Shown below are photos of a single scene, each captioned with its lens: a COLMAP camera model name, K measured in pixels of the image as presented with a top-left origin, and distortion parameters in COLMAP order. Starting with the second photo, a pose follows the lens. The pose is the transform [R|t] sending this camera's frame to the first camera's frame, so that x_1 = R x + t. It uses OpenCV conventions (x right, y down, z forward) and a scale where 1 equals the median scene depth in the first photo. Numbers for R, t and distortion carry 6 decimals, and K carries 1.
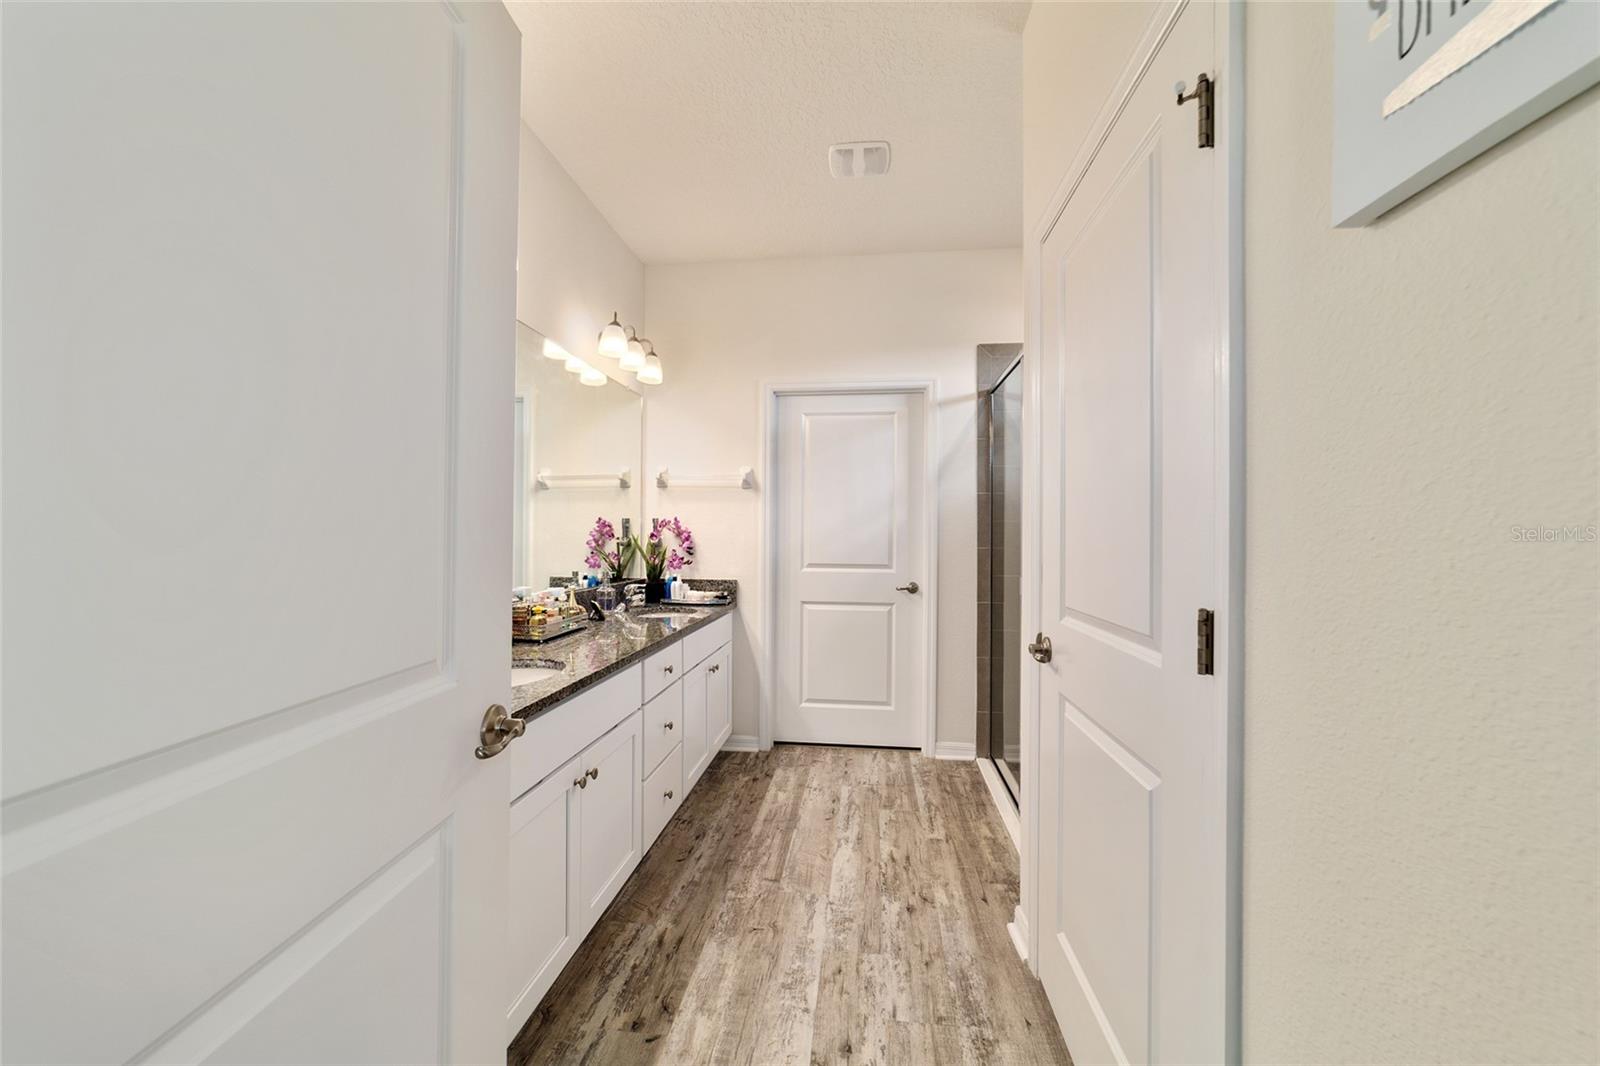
lens RADIAL K [[616.2, 0, 797.2], [0, 616.2, 532.8], [0, 0, 1]] dist [-0.015672, 0.006816]
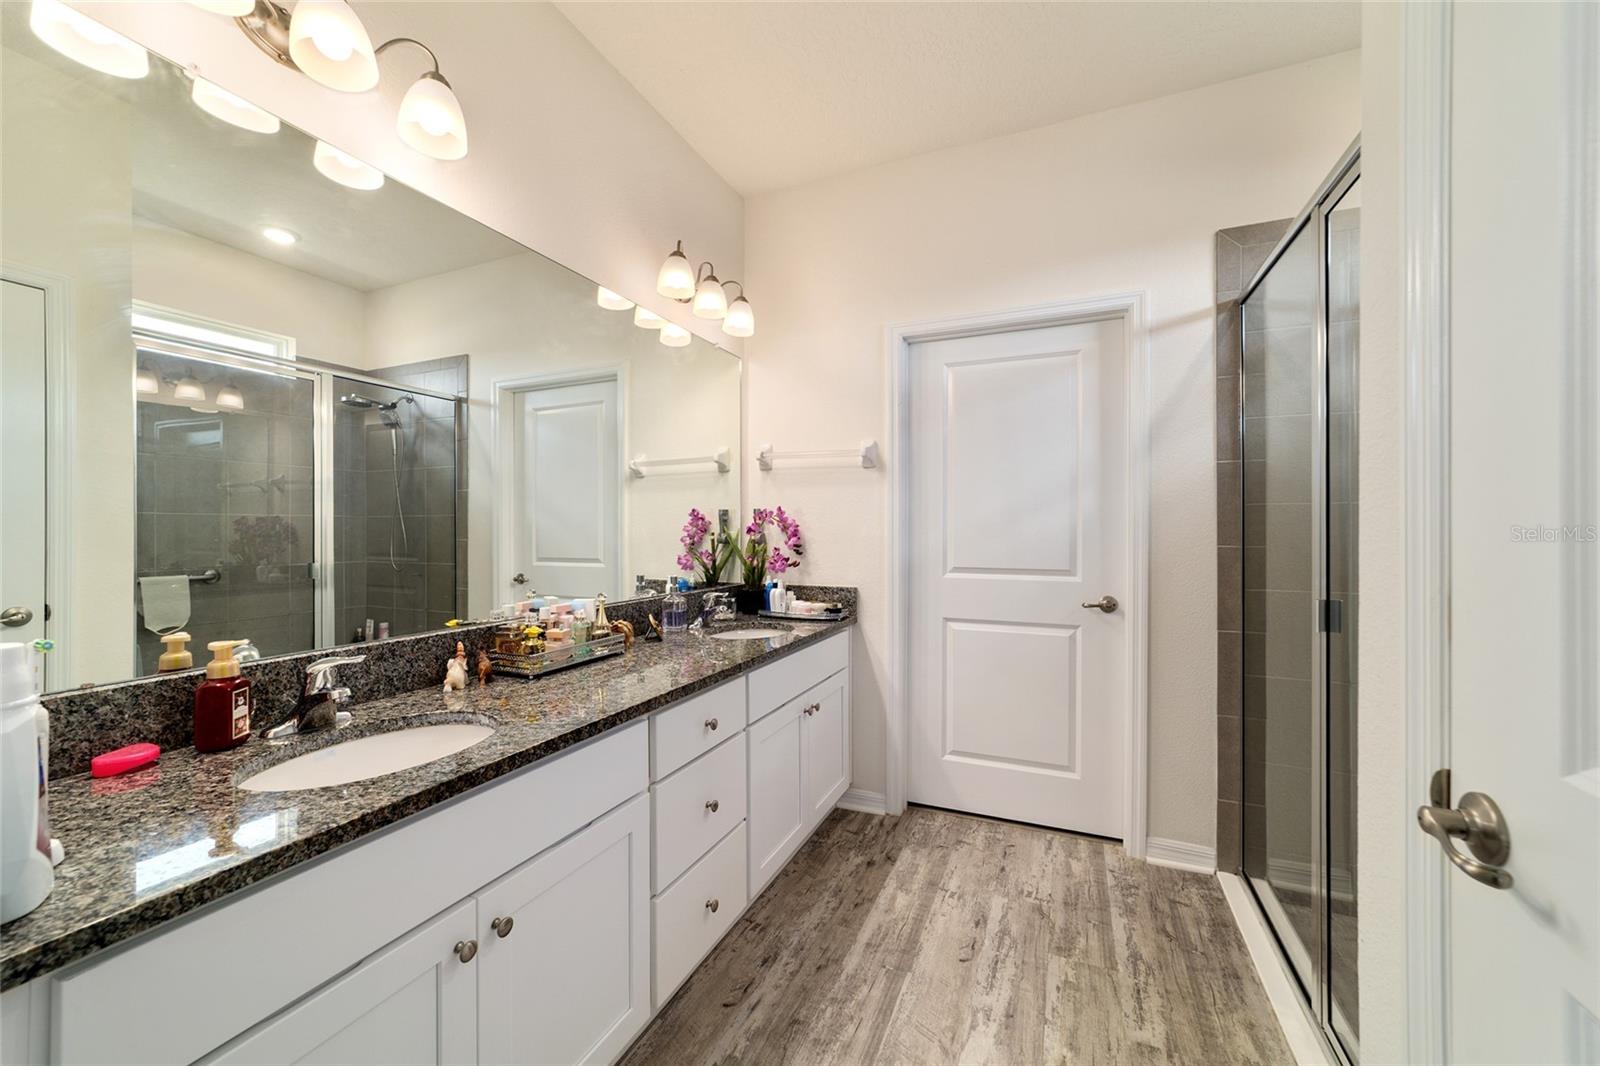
lens RADIAL K [[616.2, 0, 799.6], [0, 616.2, 530.8], [0, 0, 1]] dist [-0.015672, 0.006816]
pose [[0.957453, -0.005516, -0.288535, 0.058639], [0.006346, 0.999978, 0.001941, 0.004227], [0.288518, -0.003690, 0.957467, 0.258491]]
